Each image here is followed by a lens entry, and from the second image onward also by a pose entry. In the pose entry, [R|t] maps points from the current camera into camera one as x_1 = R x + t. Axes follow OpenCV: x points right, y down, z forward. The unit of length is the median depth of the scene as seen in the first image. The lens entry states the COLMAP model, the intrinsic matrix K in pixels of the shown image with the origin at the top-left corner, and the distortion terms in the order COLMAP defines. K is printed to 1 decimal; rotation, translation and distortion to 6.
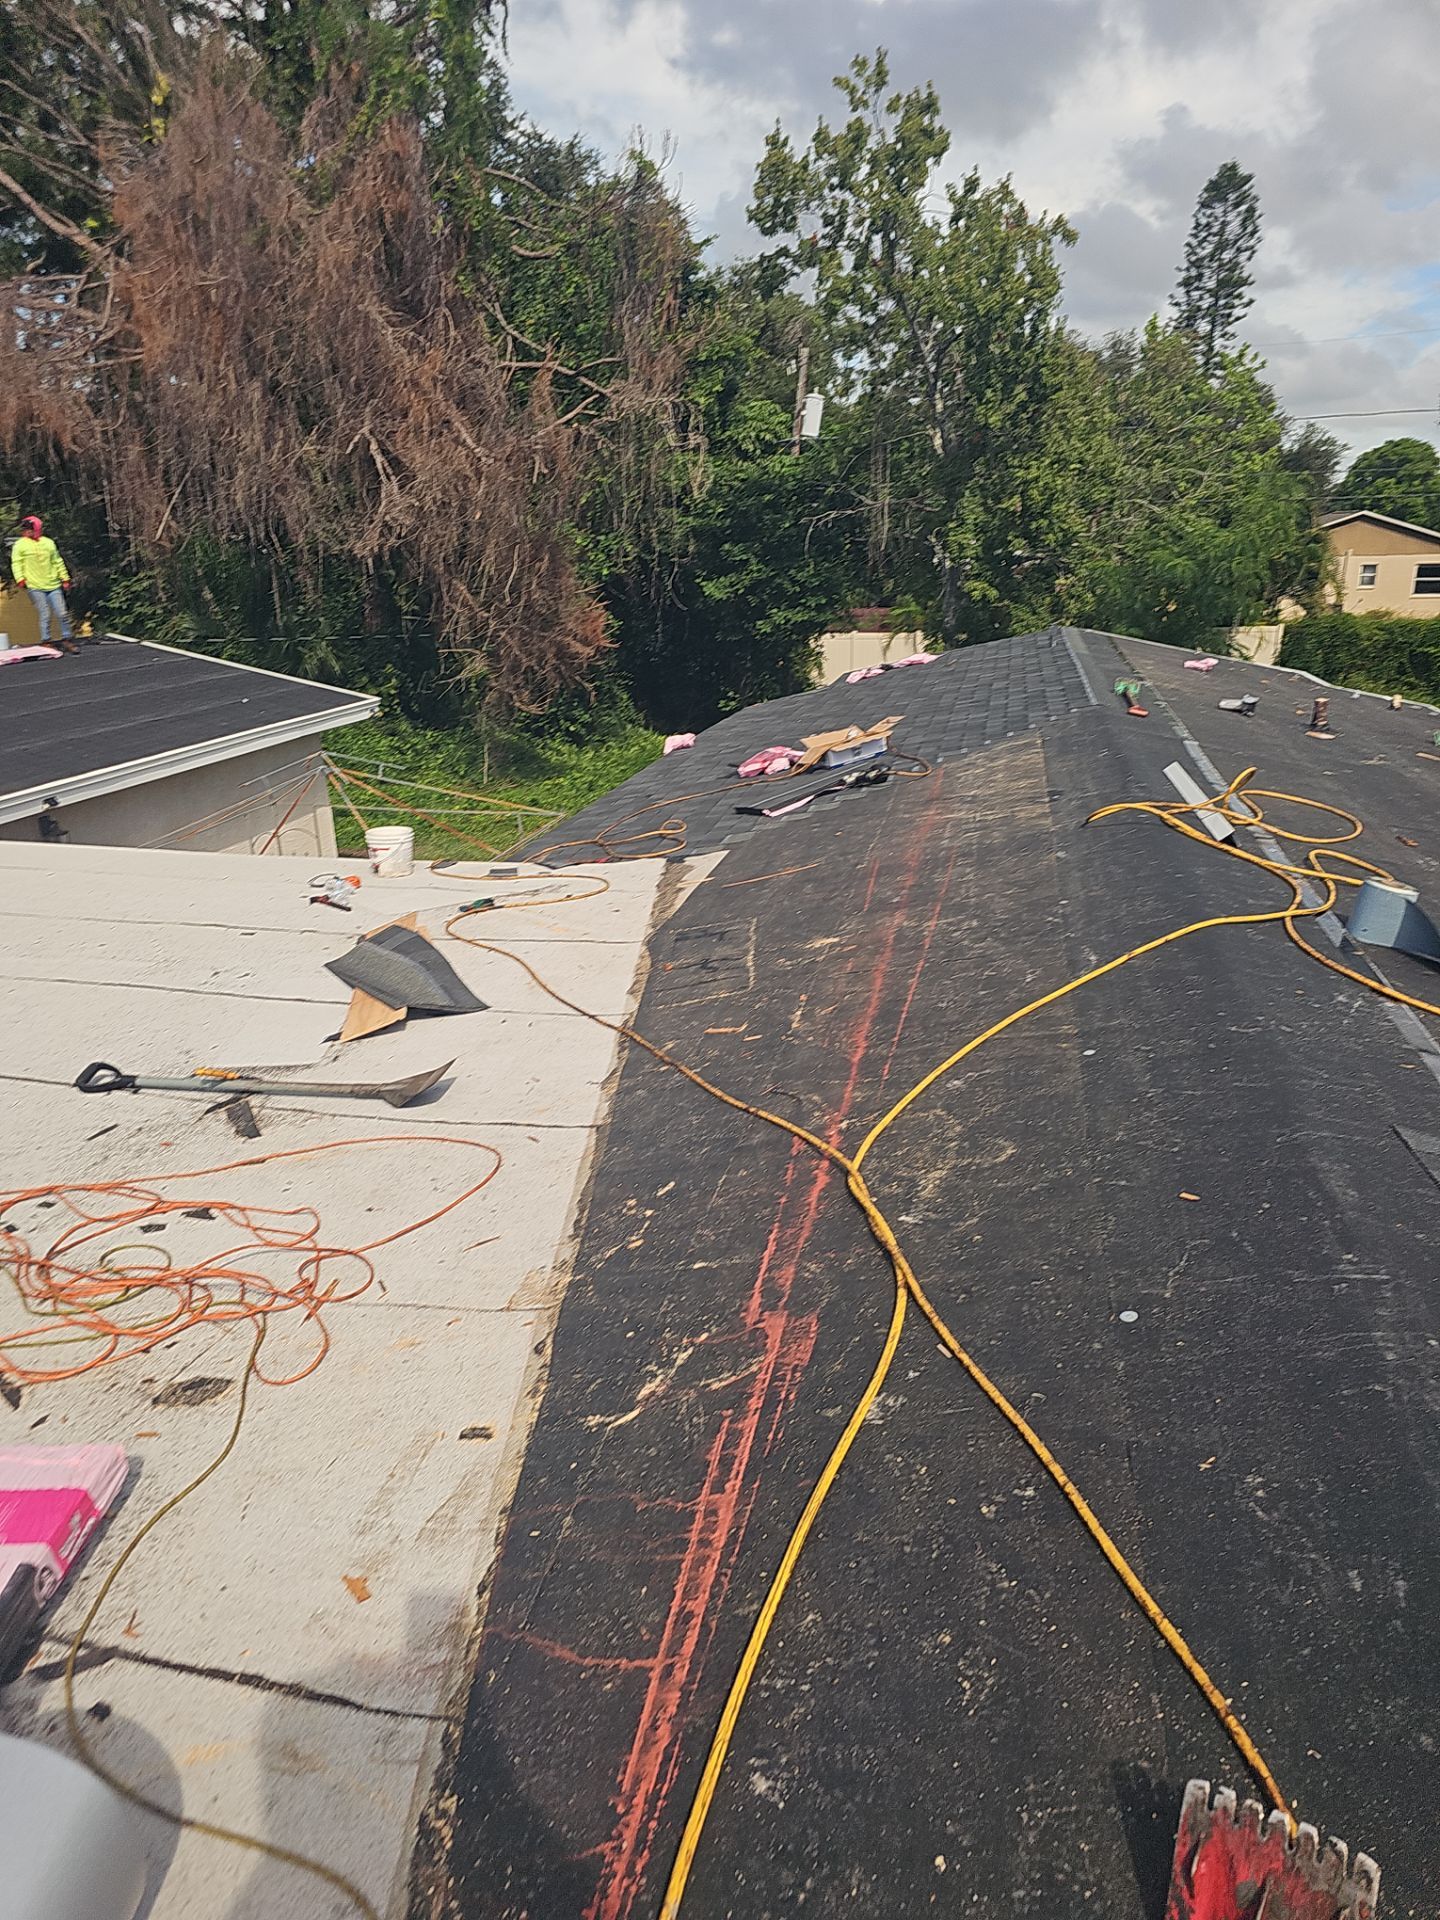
lens RADIAL K [[1211.2, 0, 721.3], [0, 1211.2, 1016.0], [0, 0, 1]] dist [0.076634, -0.045071]
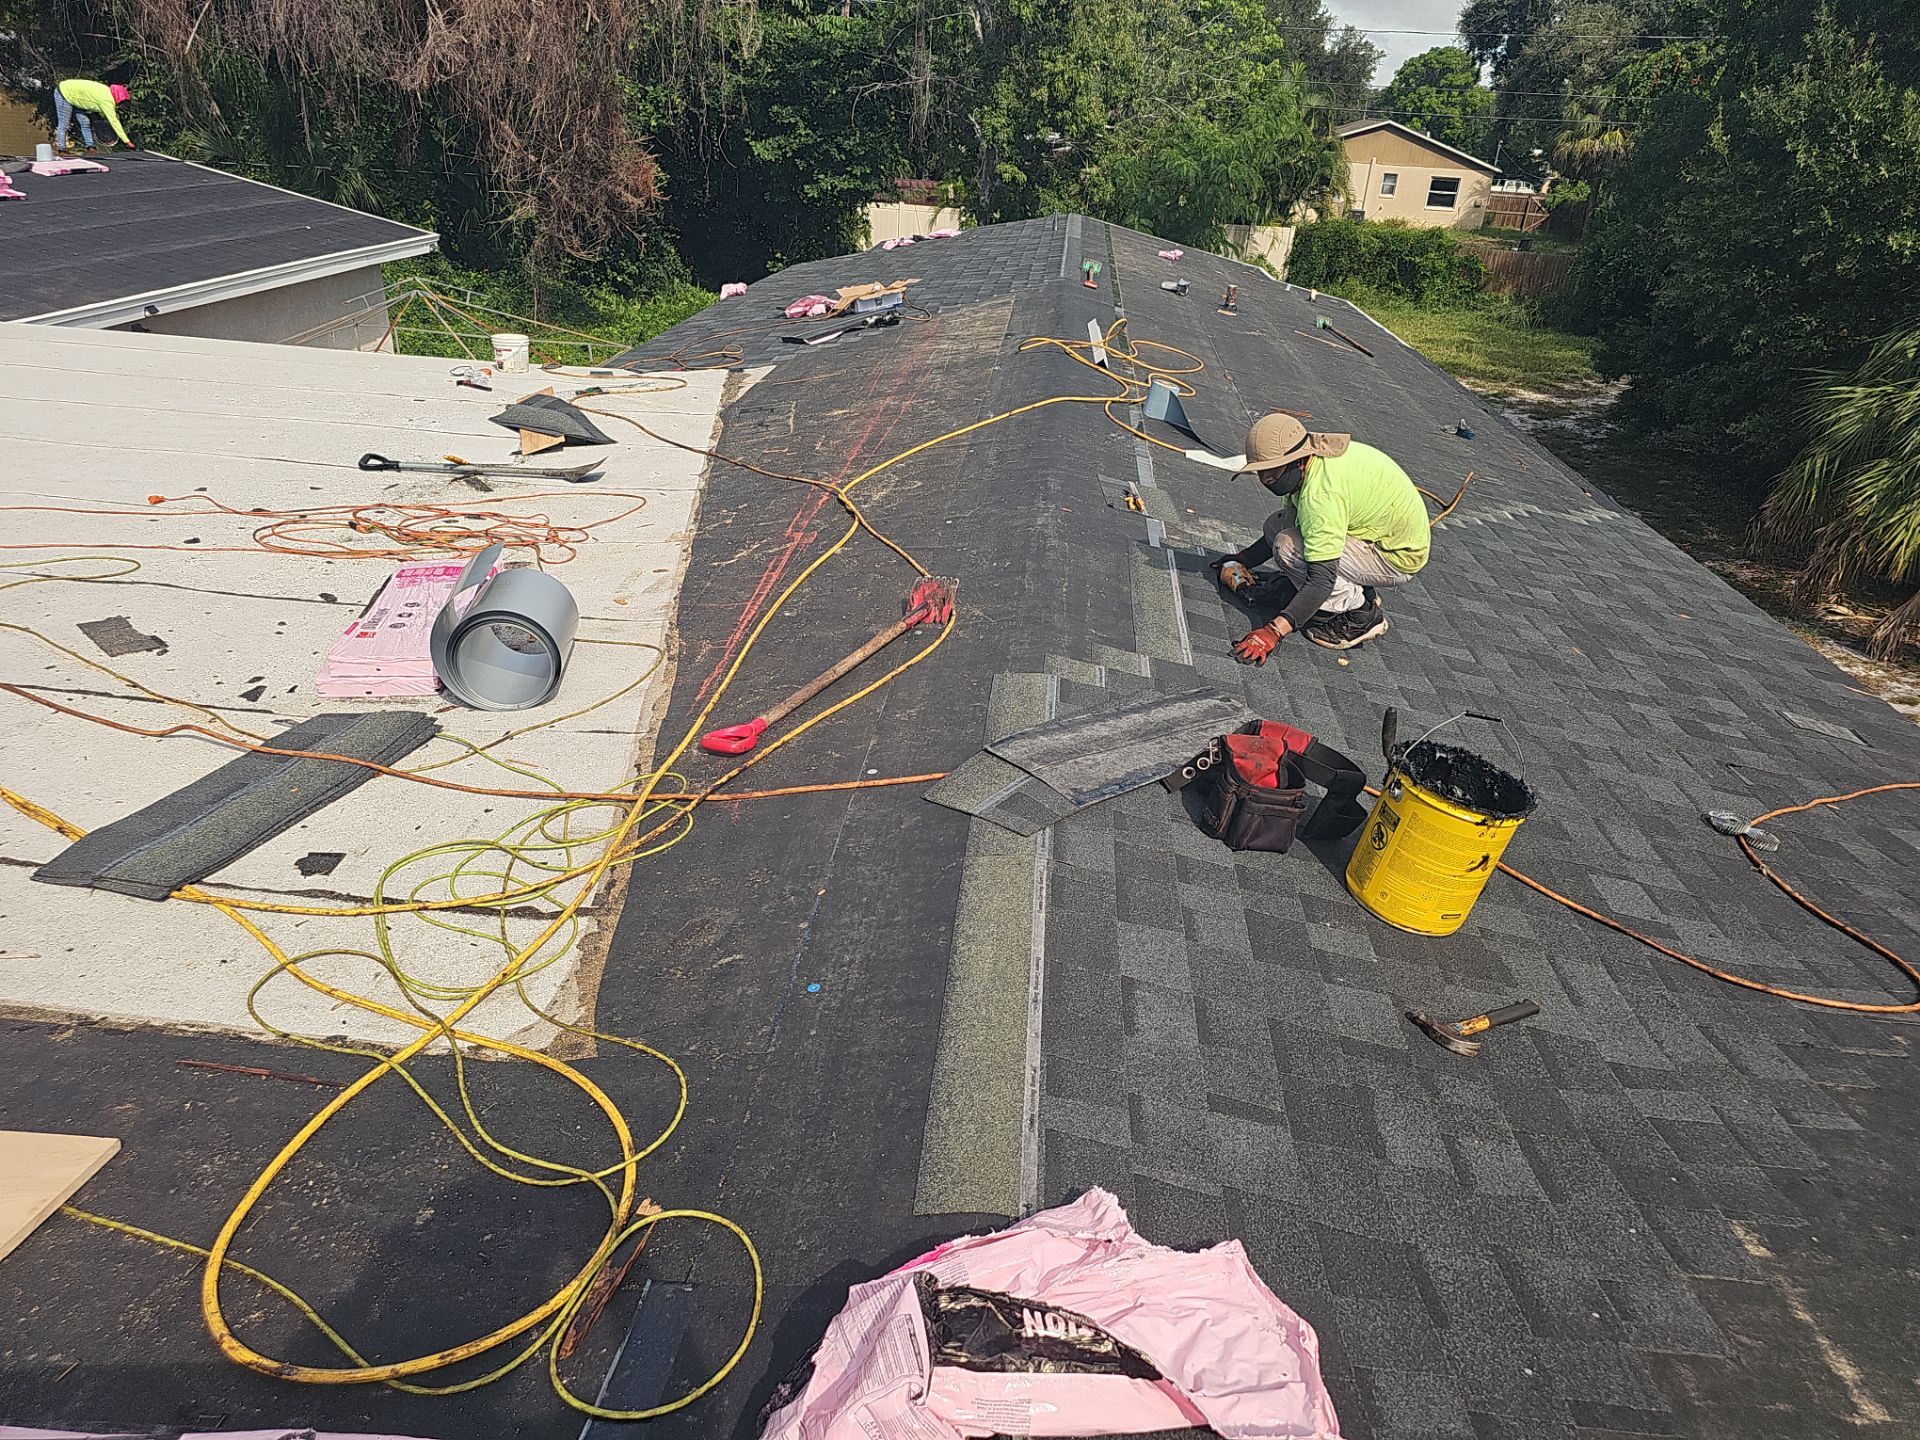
lens RADIAL K [[1299.5, 0, 960.0], [0, 1299.5, 720.0], [0, 0, 1]] dist [0.067038, -0.050754]
pose [[0.988653, 0.011983, 0.149738, -0.001831], [-0.023081, 0.997094, 0.072601, 0.051735], [-0.148433, -0.075233, 0.986057, -0.173460]]
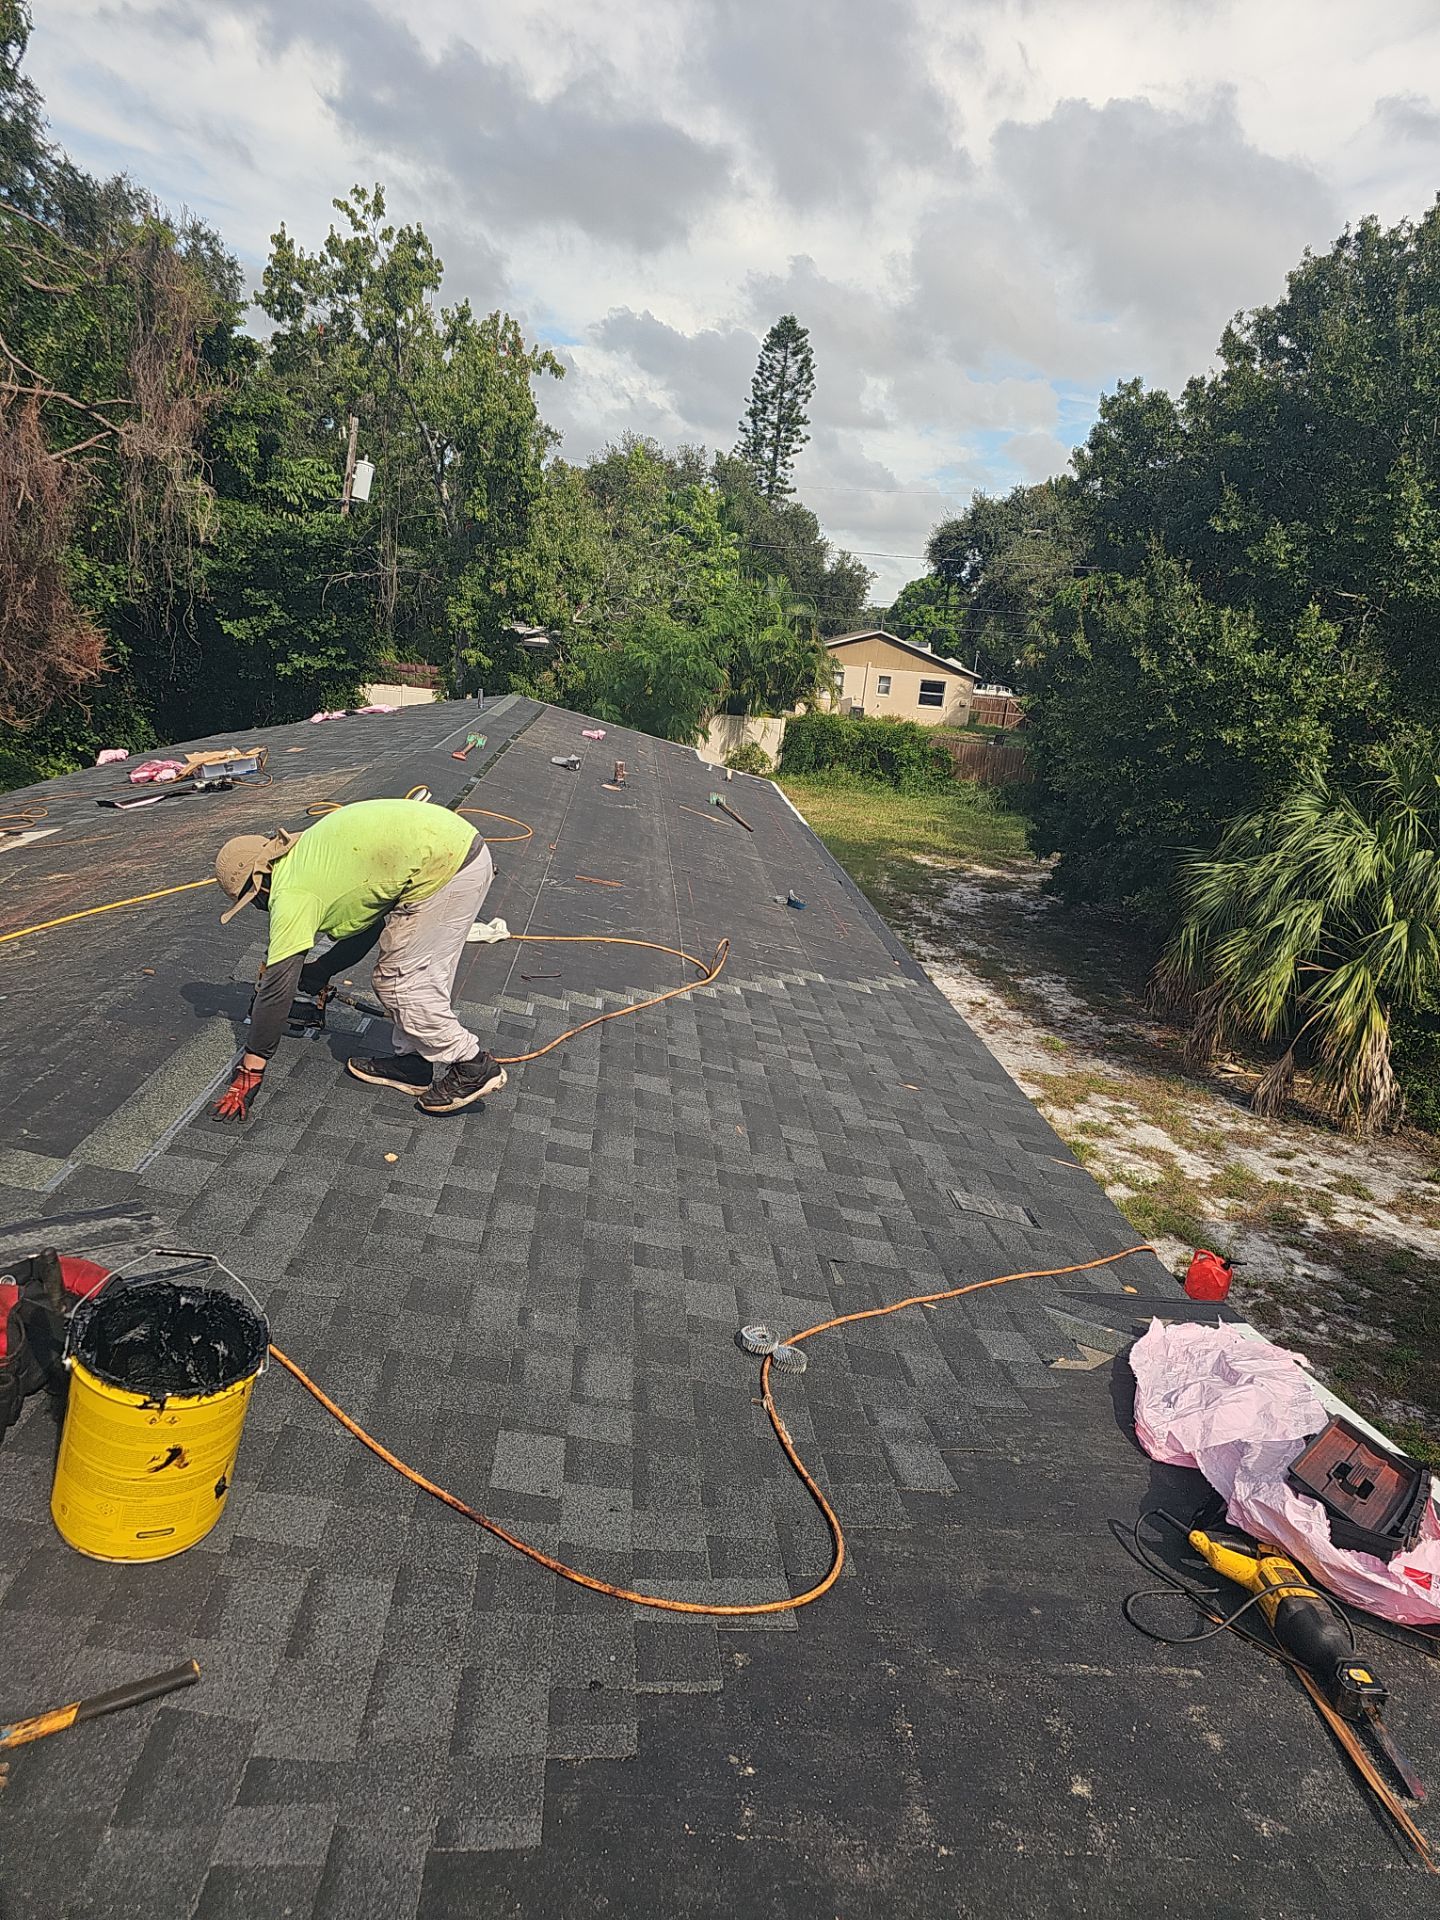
lens RADIAL K [[1266.3, 0, 721.2], [0, 1266.3, 981.3], [0, 0, 1]] dist [0.091021, -0.035657]
pose [[0.958973, 0.025407, 0.282355, 0.100036], [-0.001405, 0.996390, -0.084886, 0.045973], [-0.283493, 0.081007, 0.955547, -0.155183]]
